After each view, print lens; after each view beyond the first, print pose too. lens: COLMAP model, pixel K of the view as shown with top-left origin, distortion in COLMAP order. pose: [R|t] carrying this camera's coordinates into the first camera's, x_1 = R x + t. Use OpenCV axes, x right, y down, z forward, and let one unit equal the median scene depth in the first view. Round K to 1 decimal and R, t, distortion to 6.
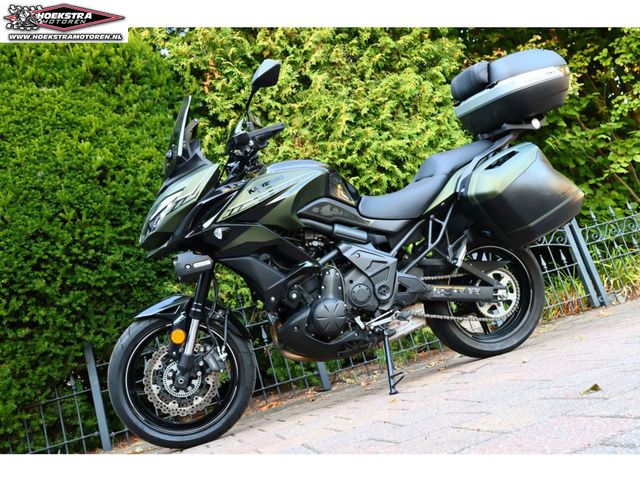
lens RADIAL K [[544.8, 0, 321.3], [0, 544.8, 244.4], [0, 0, 1]] dist [0.014833, -0.009079]
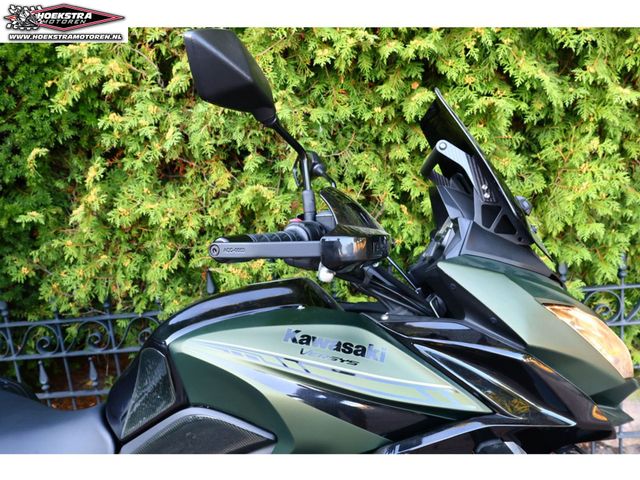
lens RADIAL K [[551.8, 0, 320.7], [0, 551.8, 240.8], [0, 0, 1]] dist [0.005758, -0.002215]
pose [[0.941749, 0.237678, -0.237946, 0.157716], [-0.104200, 0.878894, 0.465498, -0.296373], [0.319768, -0.413588, 0.852463, 0.877280]]
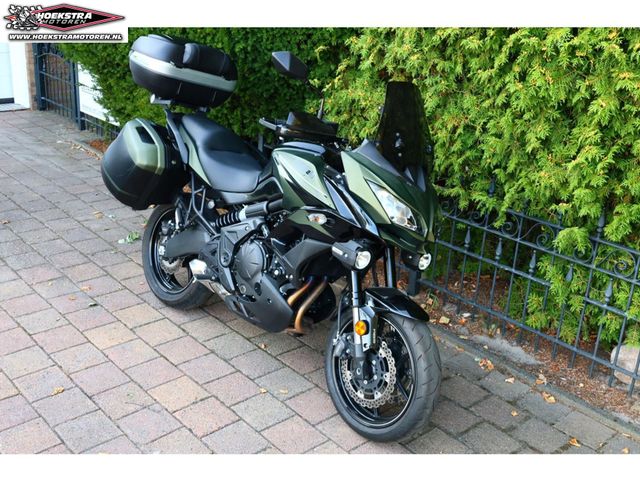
lens RADIAL K [[721.6, 0, 323.8], [0, 721.6, 240.5], [0, 0, 1]] dist [-0.012839, 0.000000]
pose [[0.444637, 0.591439, -0.672680, 0.902728], [0.003213, 0.749943, 0.661495, -0.735335], [0.895705, -0.296286, 0.331552, 0.749413]]
